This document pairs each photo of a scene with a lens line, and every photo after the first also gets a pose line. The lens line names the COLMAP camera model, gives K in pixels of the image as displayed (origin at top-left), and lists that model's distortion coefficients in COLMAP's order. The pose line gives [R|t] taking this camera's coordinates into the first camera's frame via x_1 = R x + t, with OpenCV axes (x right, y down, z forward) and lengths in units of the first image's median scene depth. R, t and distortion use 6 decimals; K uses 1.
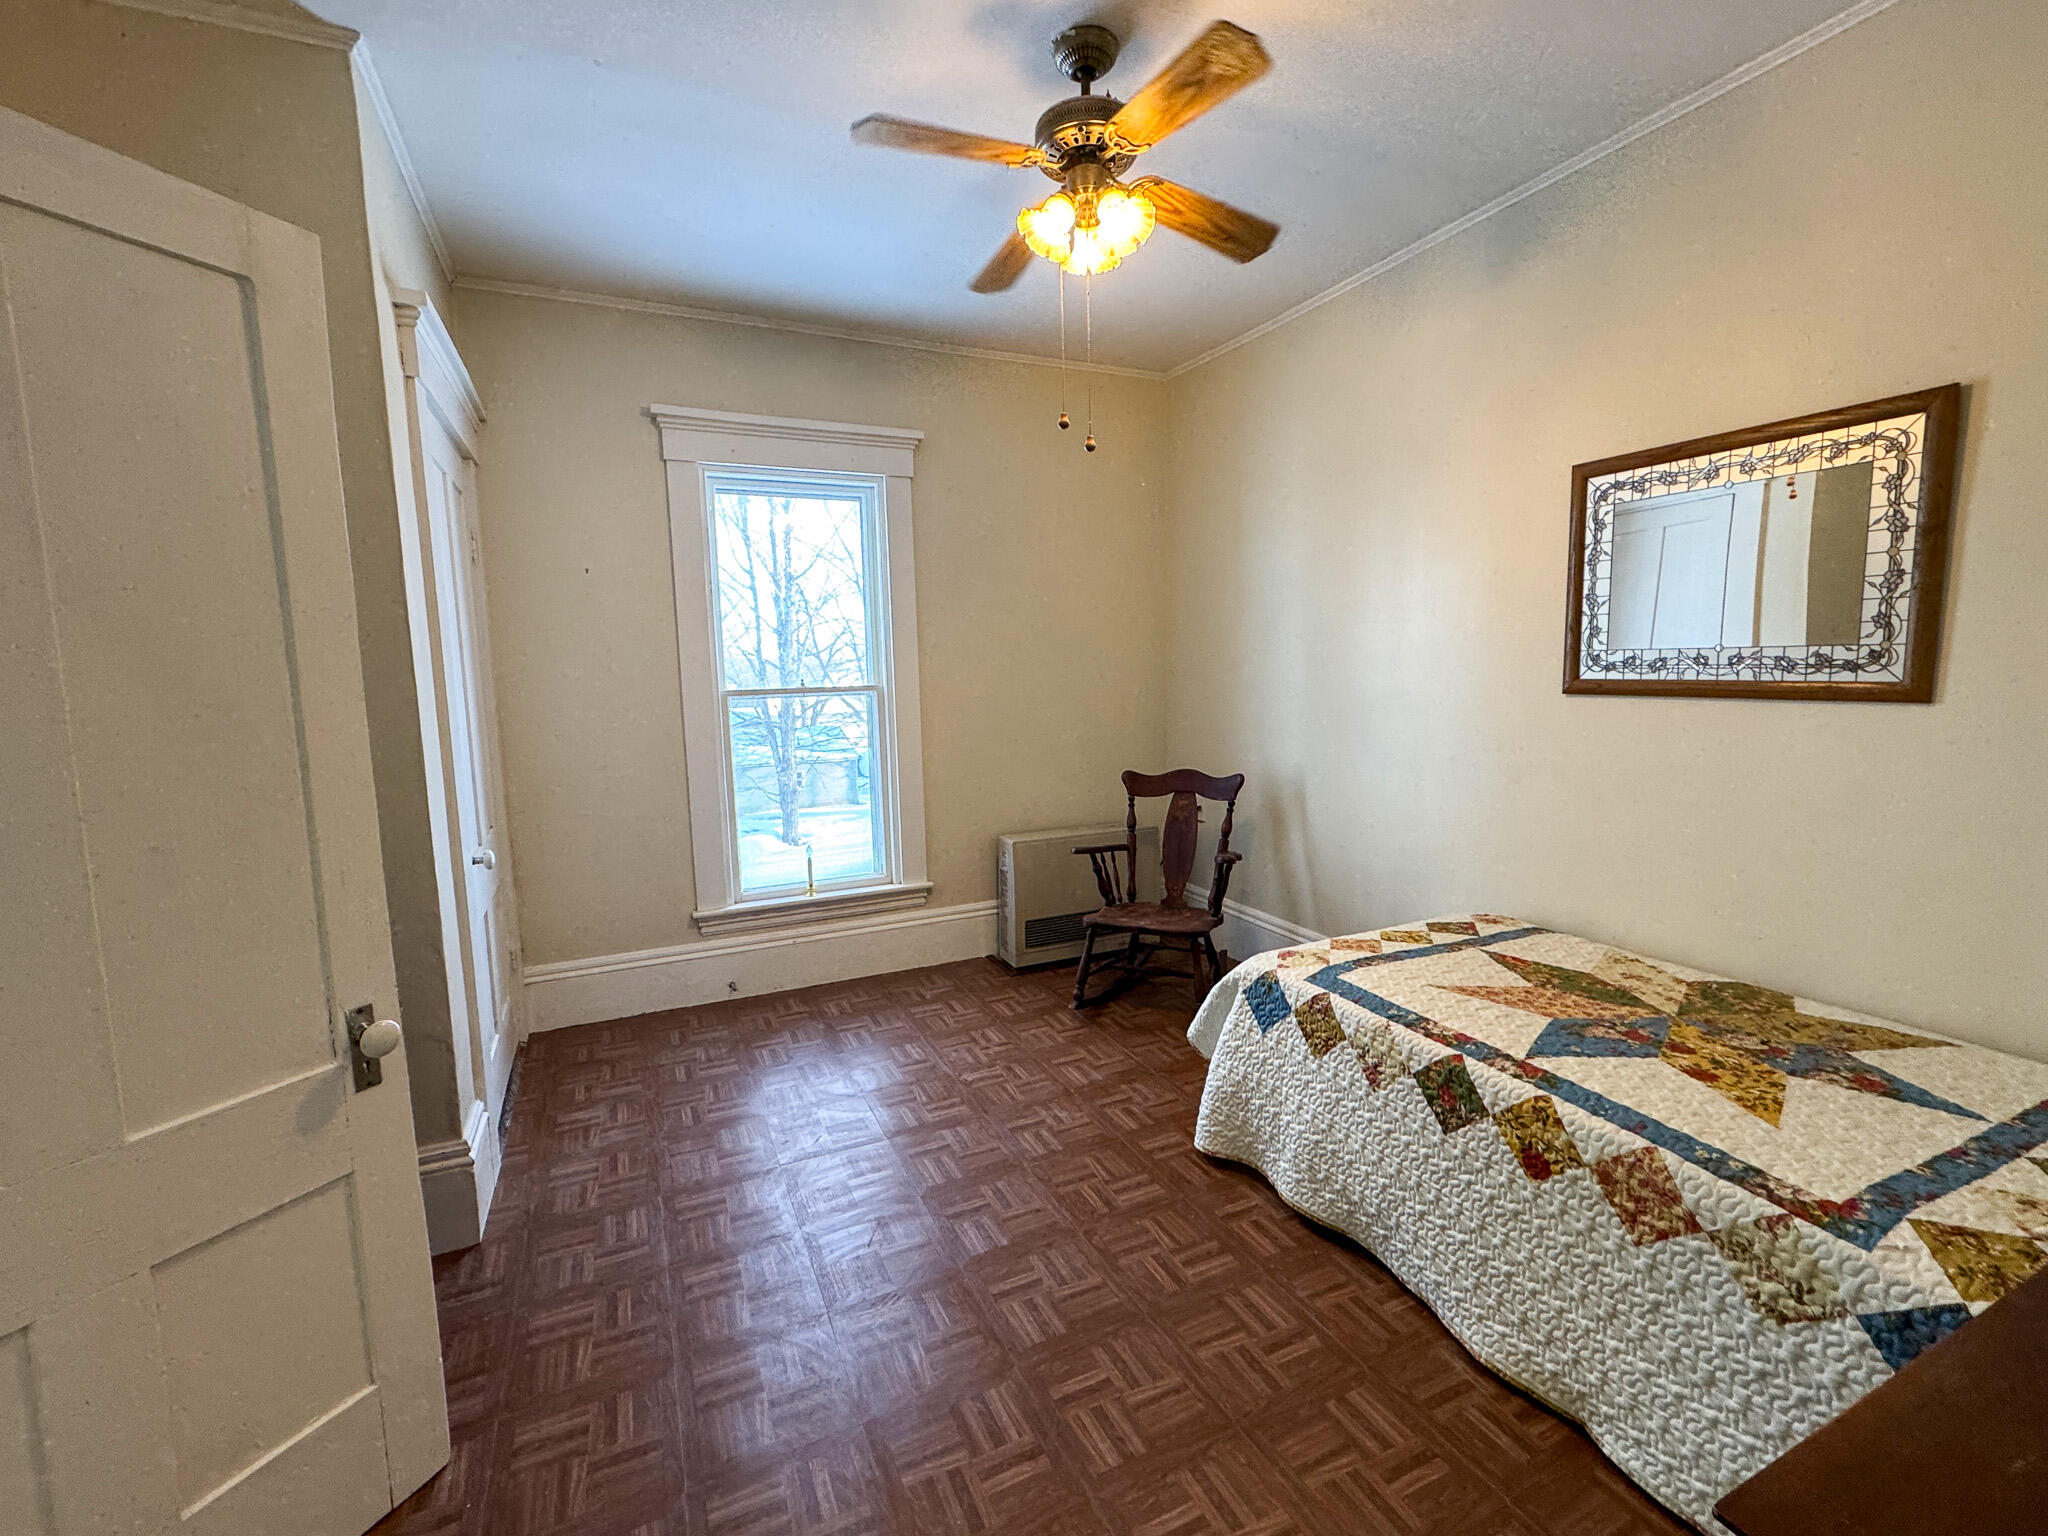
lens RADIAL K [[862.3, 0, 1024.0], [0, 862.3, 768.0], [0, 0, 1]] dist [0.001418, 0.000281]
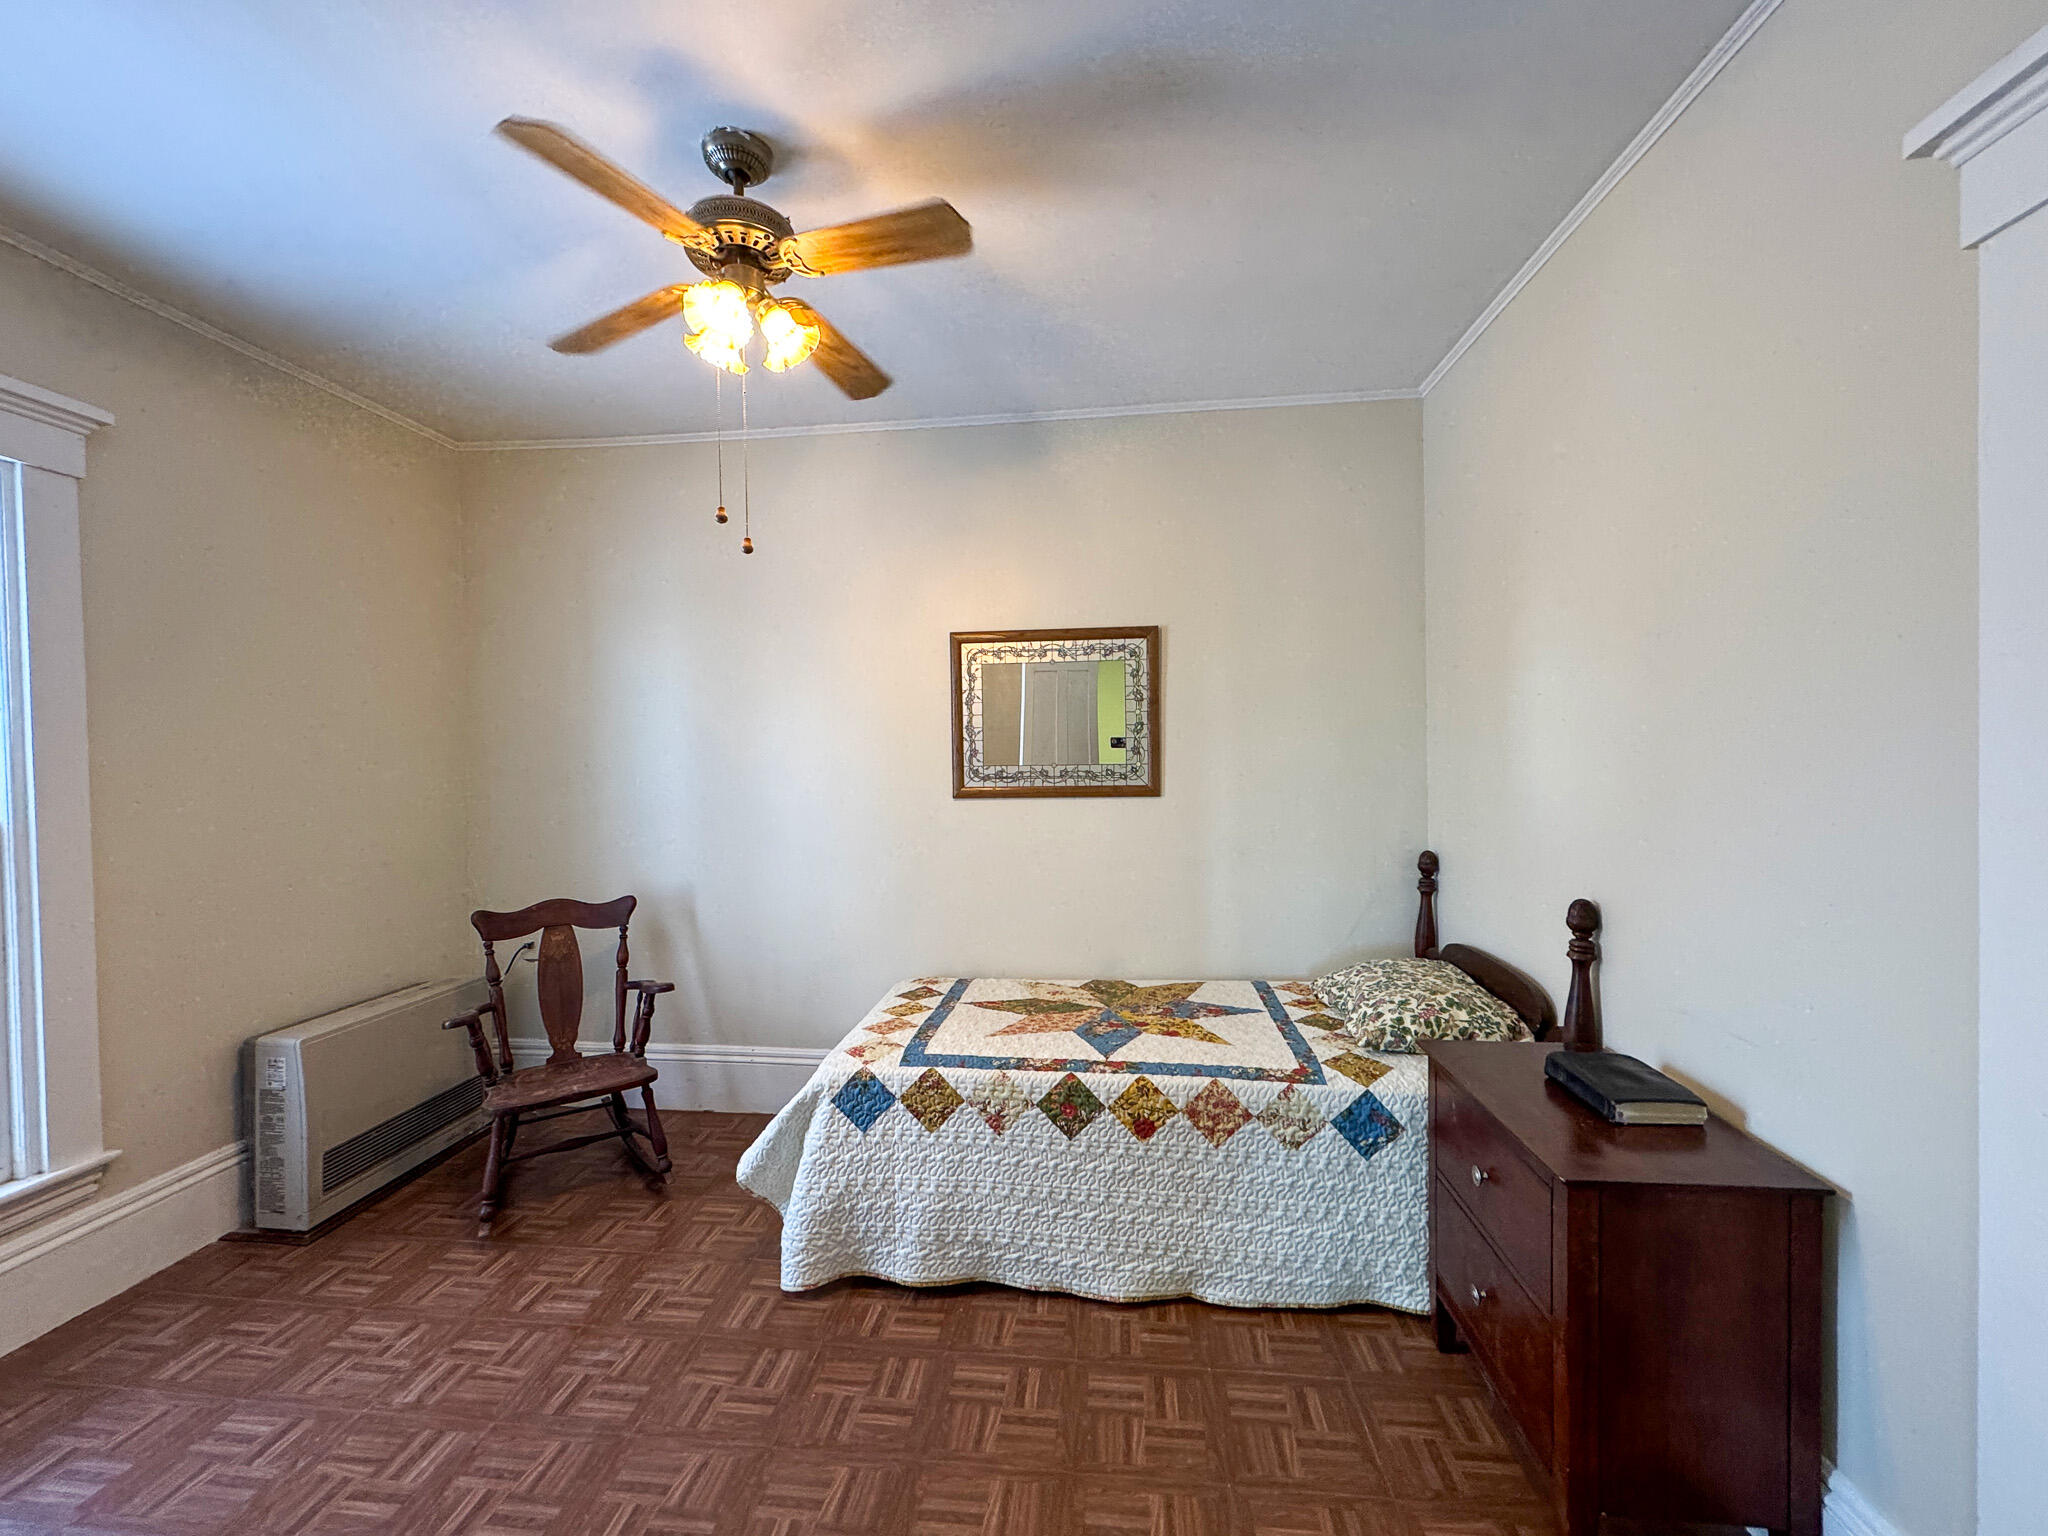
lens RADIAL K [[824.4, 0, 1018.2], [0, 824.4, 773.7], [0, 0, 1]] dist [0.000452, 0.000443]
pose [[0.531572, -0.004435, 0.847001, -0.502262], [0.107626, 0.992234, -0.062350, -0.041434], [-0.840147, 0.124303, 0.527922, 0.296504]]
